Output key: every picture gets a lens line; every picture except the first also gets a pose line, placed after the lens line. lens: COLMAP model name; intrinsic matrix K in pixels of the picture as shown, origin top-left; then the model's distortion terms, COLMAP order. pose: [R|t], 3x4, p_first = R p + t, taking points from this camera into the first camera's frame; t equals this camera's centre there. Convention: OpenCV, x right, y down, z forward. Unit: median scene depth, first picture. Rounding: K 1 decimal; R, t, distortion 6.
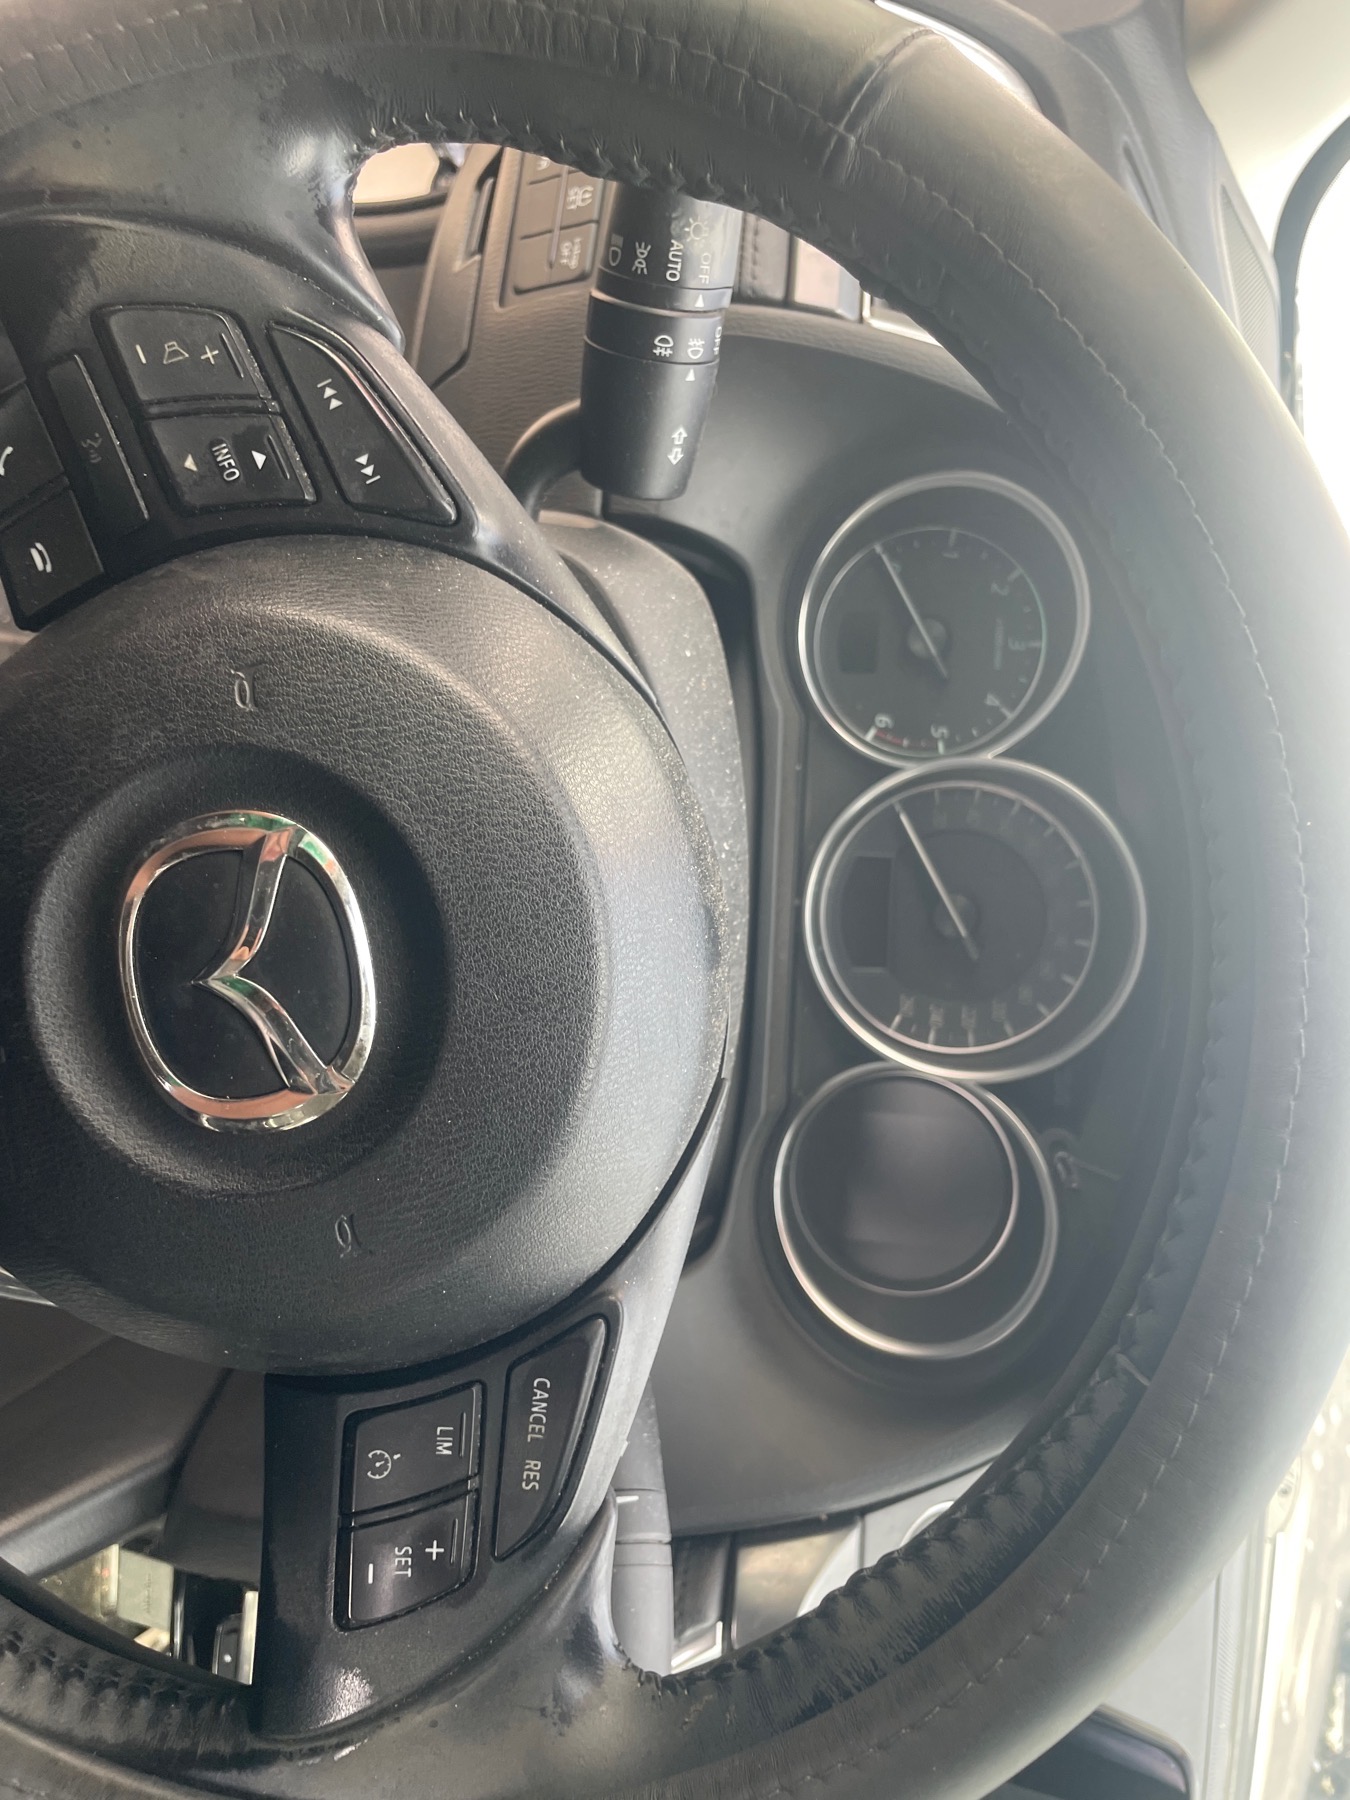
lens RADIAL K [[1378.5, 0, 677.1], [0, 1378.5, 957.3], [0, 0, 1]] dist [0.075193, -0.102062]
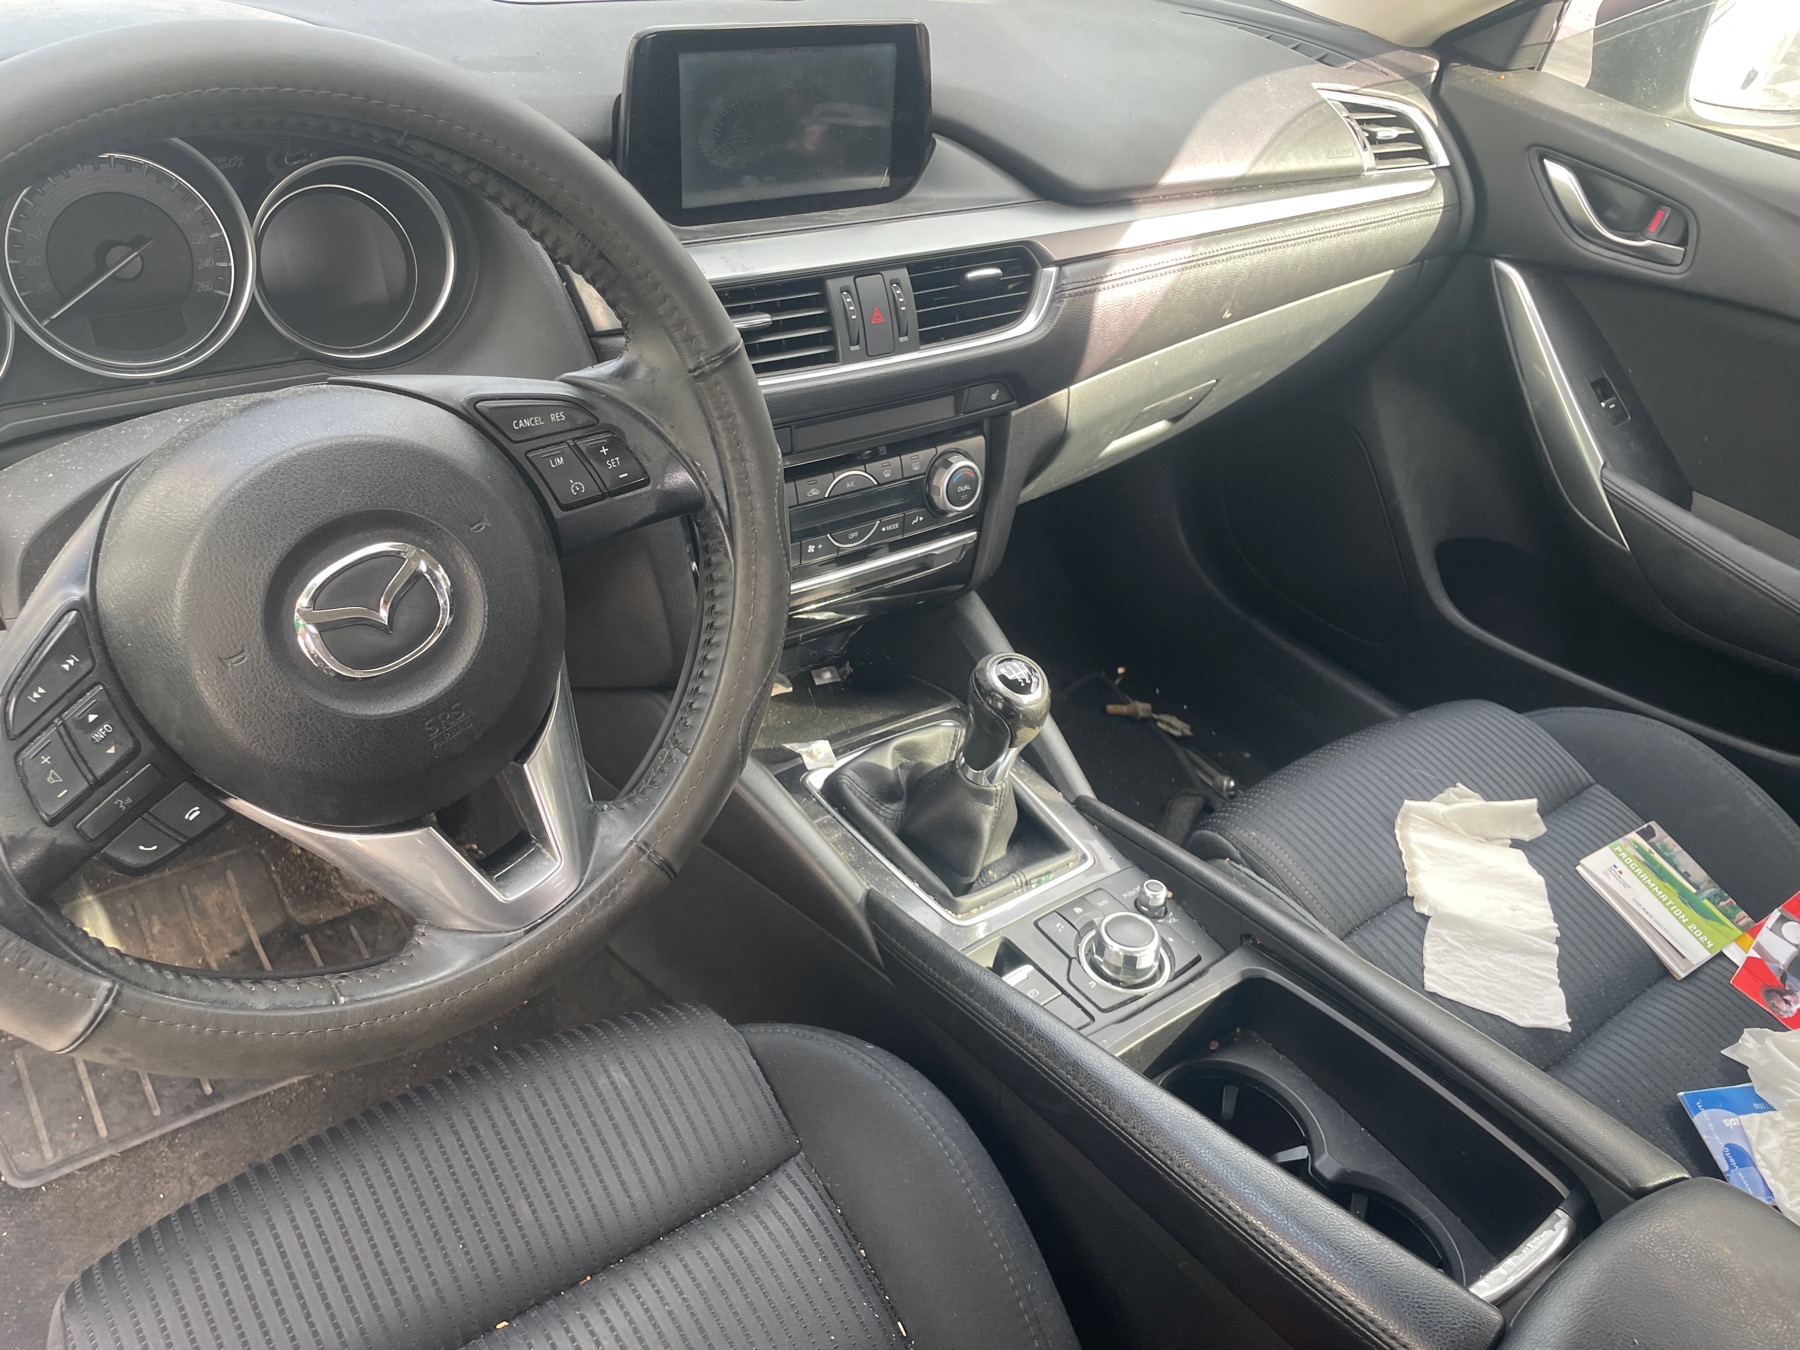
lens RADIAL K [[1378.5, 0, 885.8], [0, 1378.5, 673.9], [0, 0, 1]] dist [0.075193, -0.102062]
pose [[-0.284984, -0.927621, -0.241459, -0.101116], [0.814115, -0.367210, 0.449859, -0.313183], [-0.505966, -0.068373, 0.859840, -1.094327]]
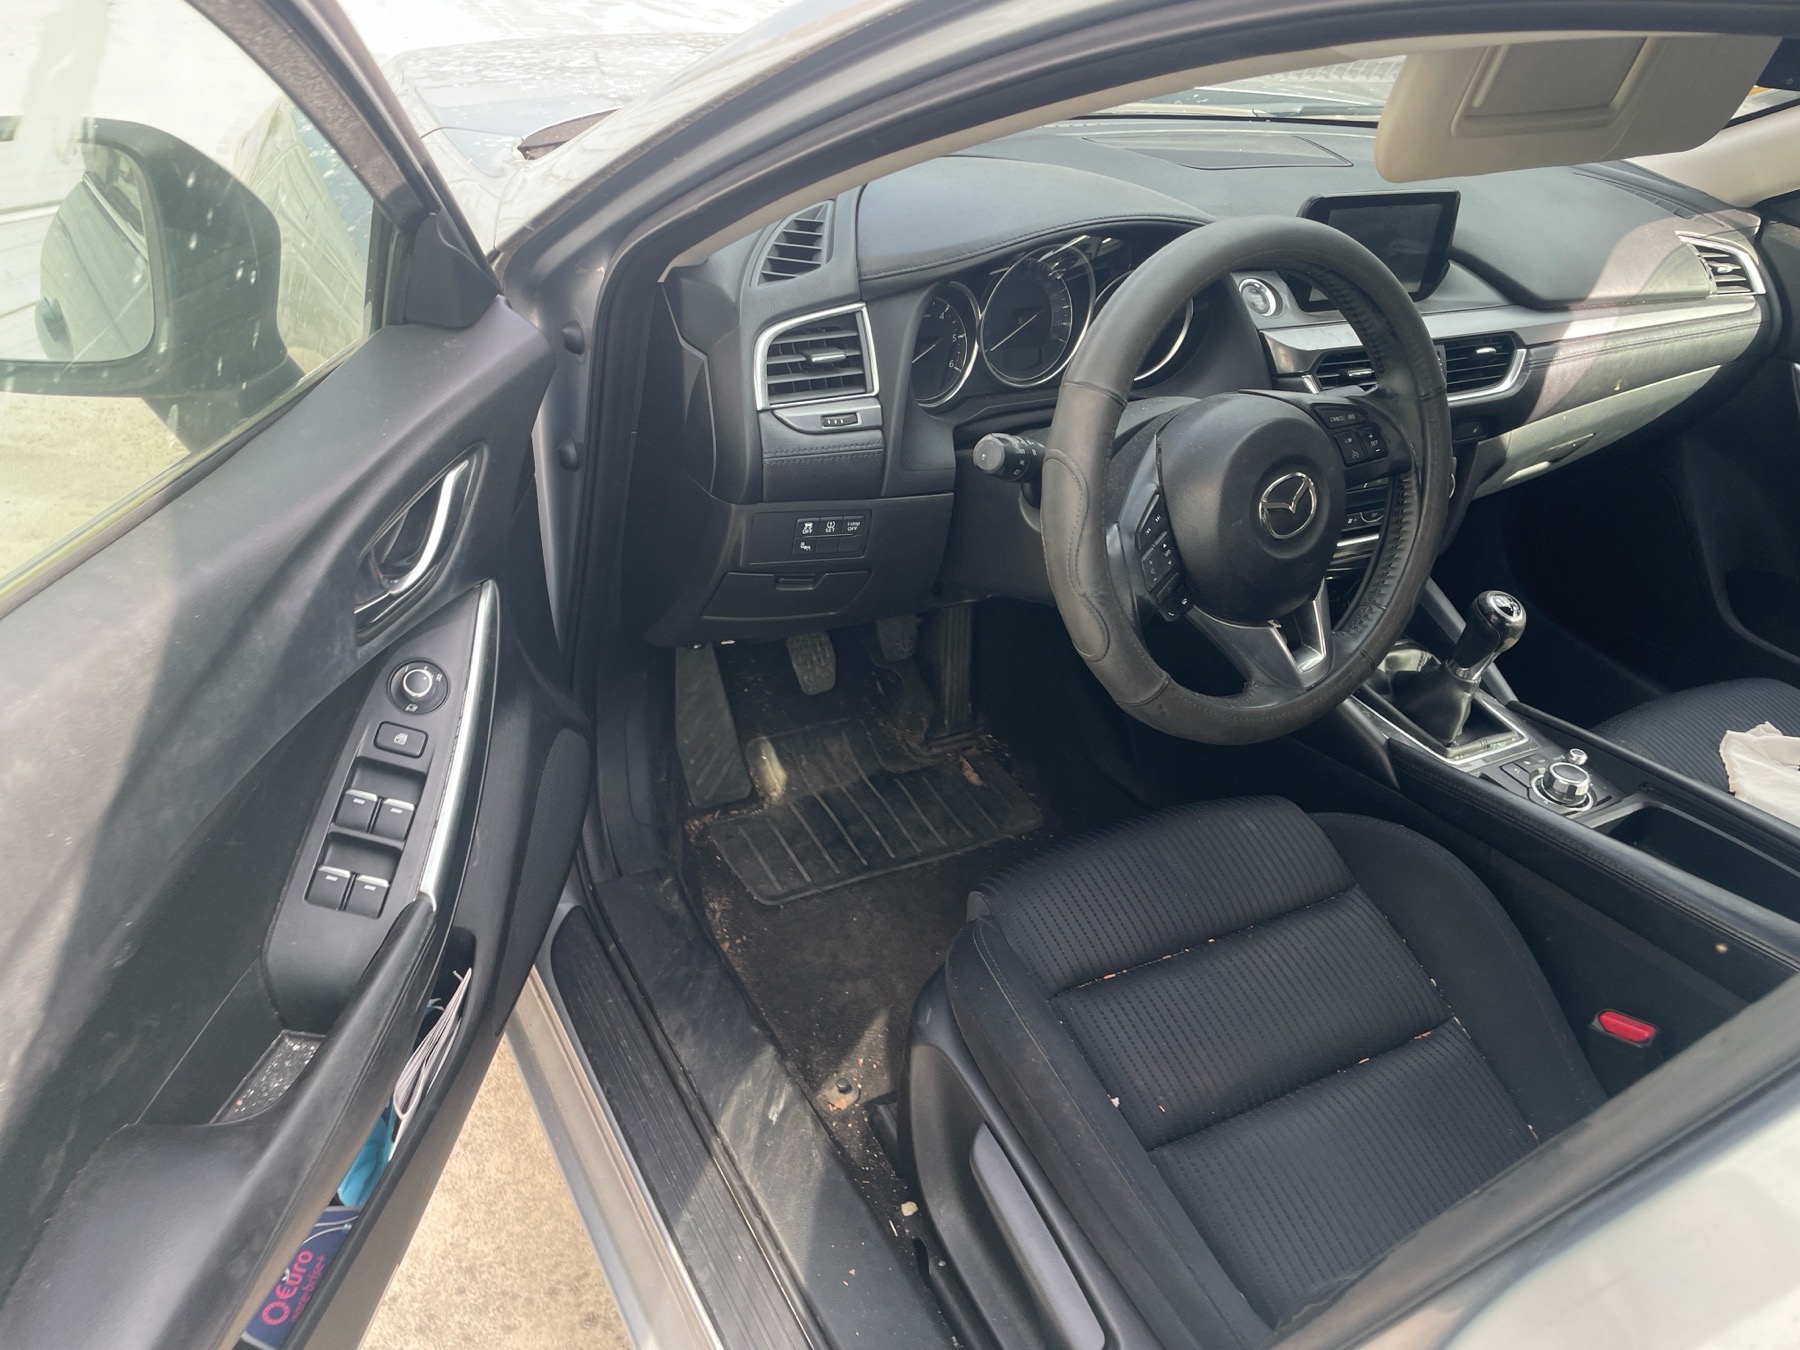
lens RADIAL K [[1378.5, 0, 882.4], [0, 1378.5, 685.1], [0, 0, 1]] dist [0.075193, -0.102062]
pose [[-0.226594, -0.955239, -0.190194, 0.223077], [0.873990, -0.285601, 0.393159, -2.597503], [-0.429880, -0.077141, 0.899585, -2.069177]]
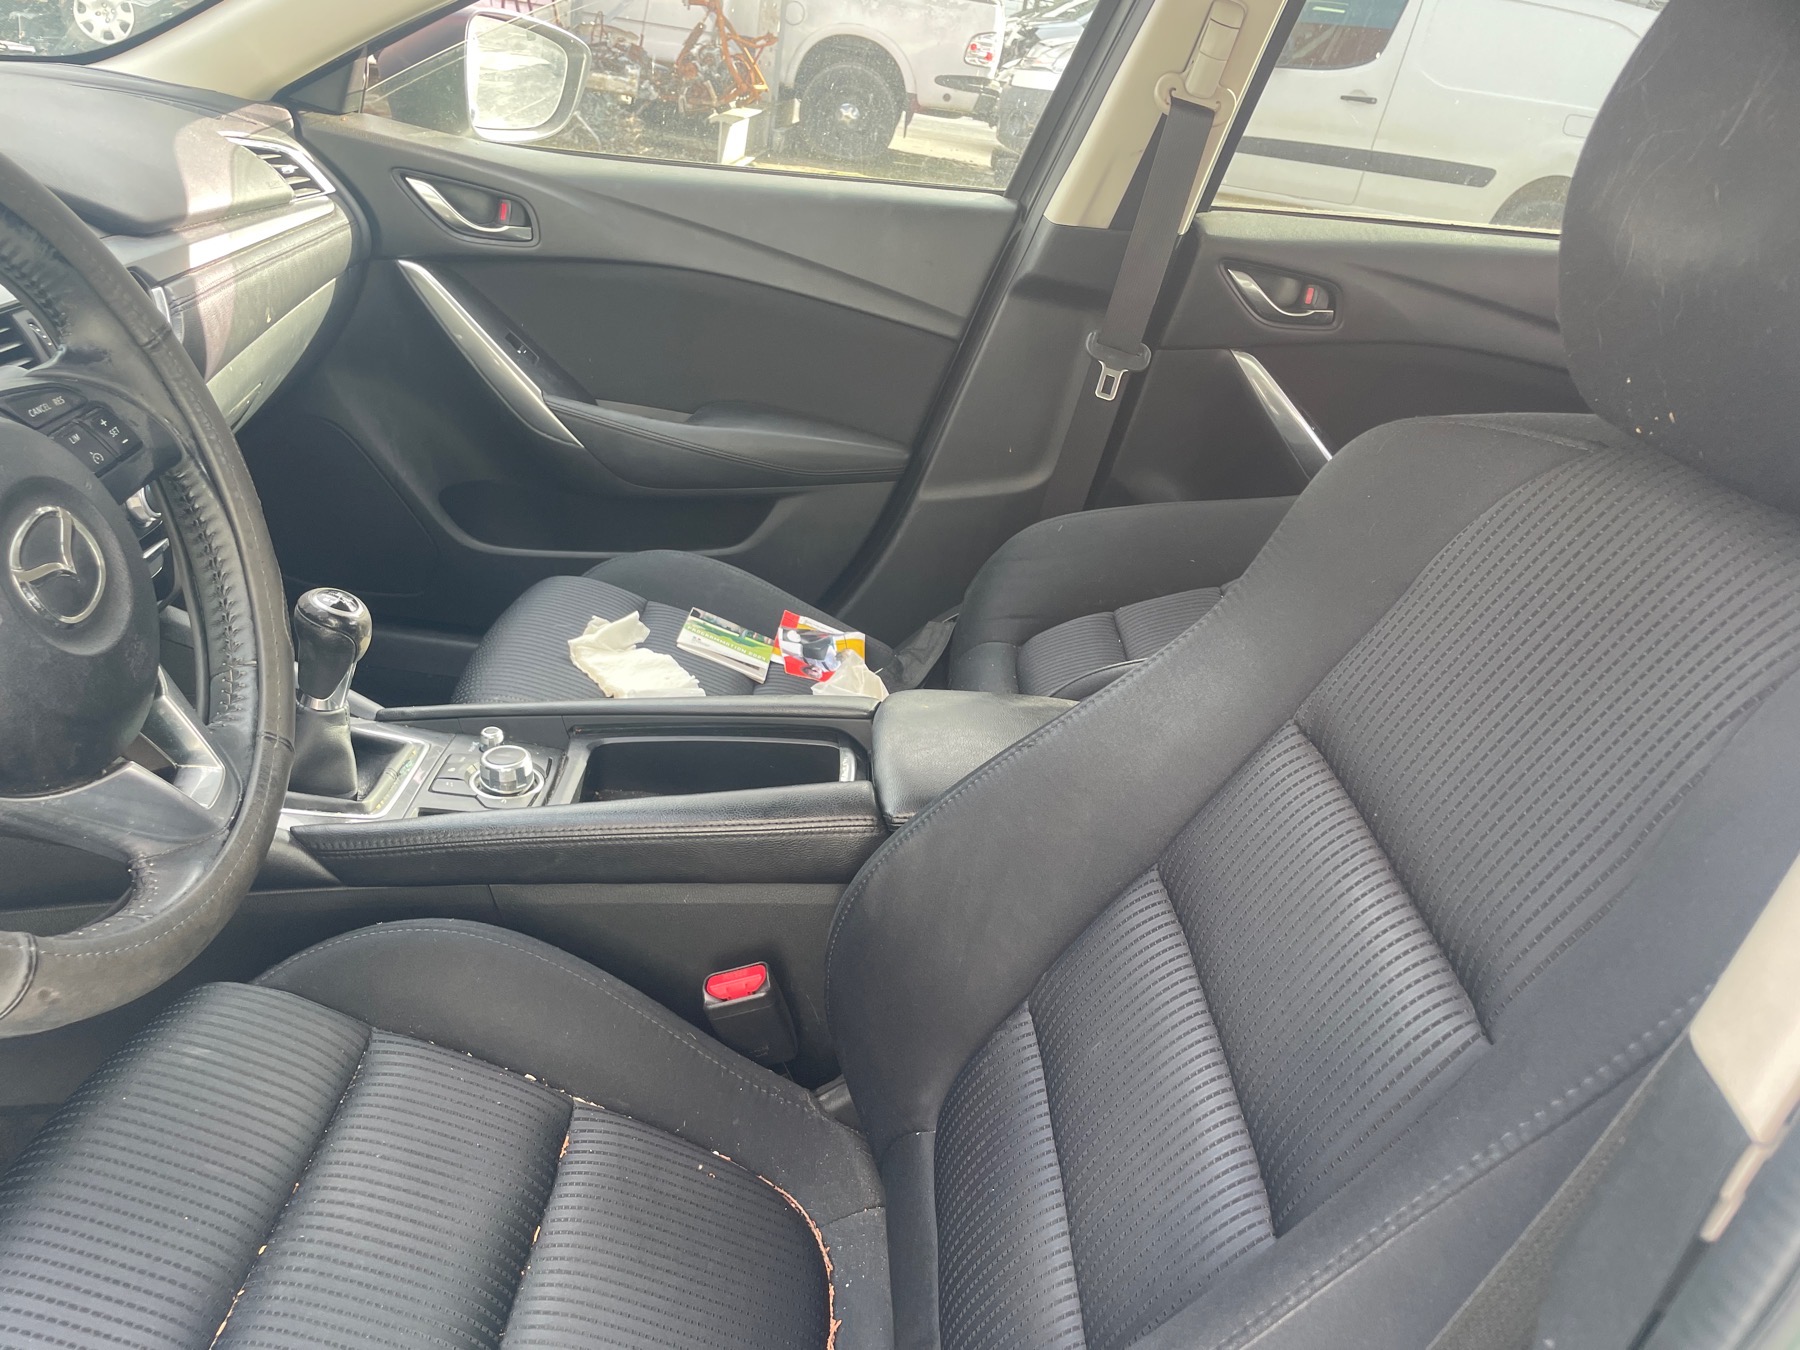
lens RADIAL K [[1378.5, 0, 903.2], [0, 1378.5, 670.9], [0, 0, 1]] dist [0.075193, -0.102062]
pose [[-0.366281, -0.795139, -0.483314, 0.156848], [0.021489, -0.526500, 0.849903, -1.898719], [-0.930256, 0.300918, 0.209934, -0.719195]]
